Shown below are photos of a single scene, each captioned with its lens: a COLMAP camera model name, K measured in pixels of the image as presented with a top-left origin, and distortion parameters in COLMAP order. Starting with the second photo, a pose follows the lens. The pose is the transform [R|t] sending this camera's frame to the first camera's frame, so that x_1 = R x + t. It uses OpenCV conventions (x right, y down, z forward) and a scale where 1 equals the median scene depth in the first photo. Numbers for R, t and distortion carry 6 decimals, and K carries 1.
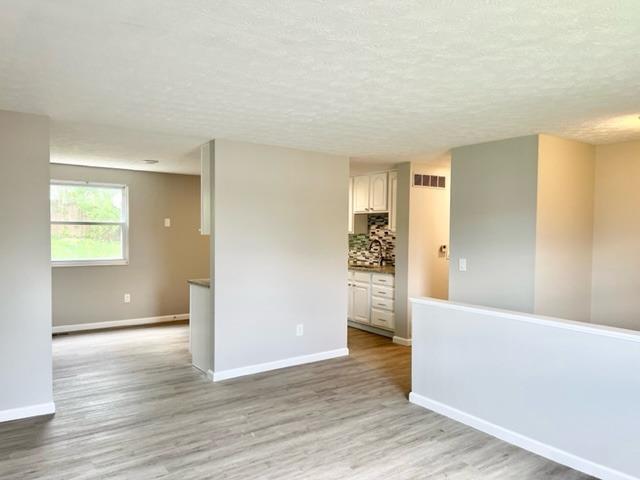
lens RADIAL K [[481.7, 0, 318.9], [0, 481.7, 244.5], [0, 0, 1]] dist [0.082398, -0.091937]
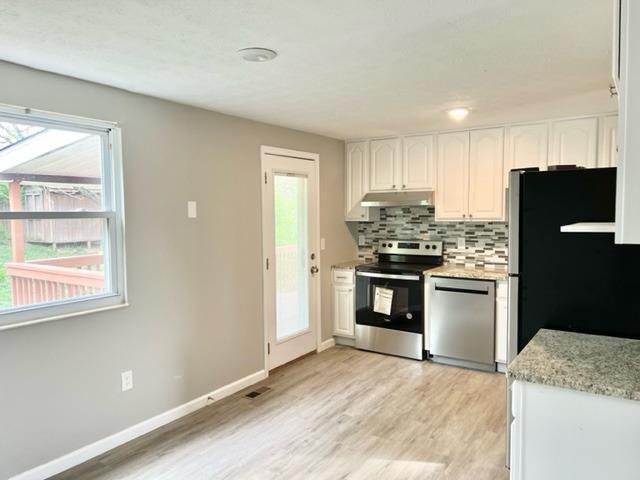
lens RADIAL K [[481.7, 0, 318.9], [0, 481.7, 244.5], [0, 0, 1]] dist [0.082398, -0.091937]
pose [[0.934111, -0.044524, 0.354195, -0.556728], [0.031924, 0.998635, 0.041341, -0.040005], [-0.355553, -0.027310, 0.934257, 0.762370]]
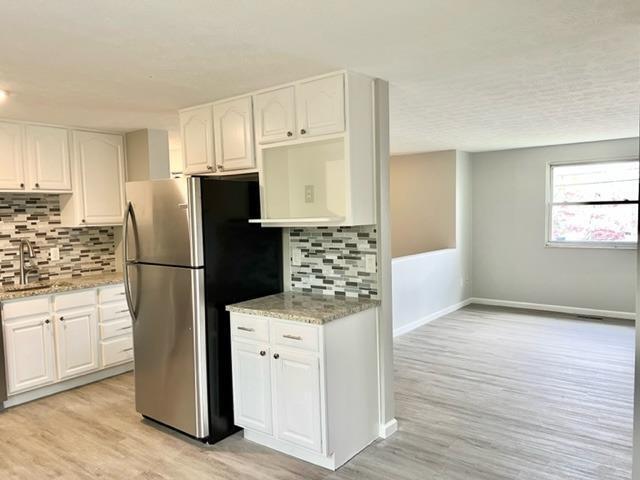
lens RADIAL K [[481.7, 0, 318.9], [0, 481.7, 244.5], [0, 0, 1]] dist [0.082398, -0.091937]
pose [[-0.281772, -0.069251, 0.956979, -0.794203], [0.057246, 0.994402, 0.088815, -0.052290], [-0.957772, 0.079809, -0.276231, 1.205757]]
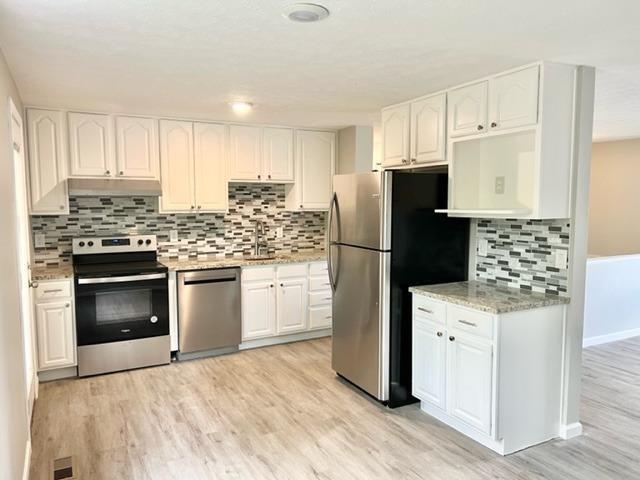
lens RADIAL K [[481.7, 0, 318.9], [0, 481.7, 244.5], [0, 0, 1]] dist [0.082398, -0.091937]
pose [[0.139397, -0.100152, 0.985159, -0.859075], [0.039129, 0.994652, 0.095580, -0.056601], [-0.989463, 0.025225, 0.142570, 1.181420]]
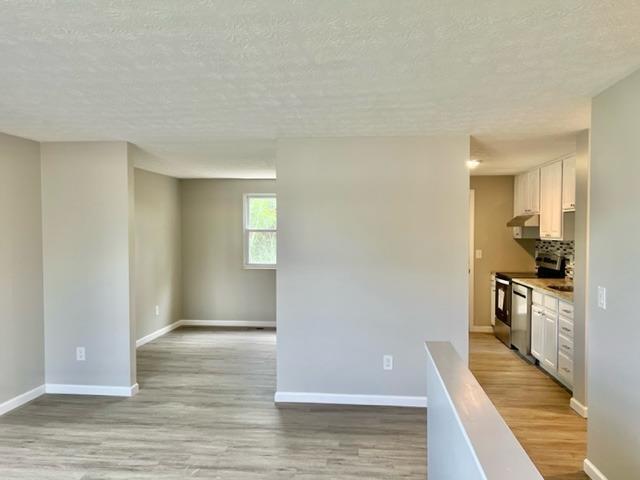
lens RADIAL K [[481.7, 0, 318.9], [0, 481.7, 244.5], [0, 0, 1]] dist [0.082398, -0.091937]
pose [[0.740843, 0.008192, -0.671629, 0.435152], [-0.014958, 0.999879, -0.004303, -0.012666], [0.671512, 0.013234, 0.740875, 0.345659]]
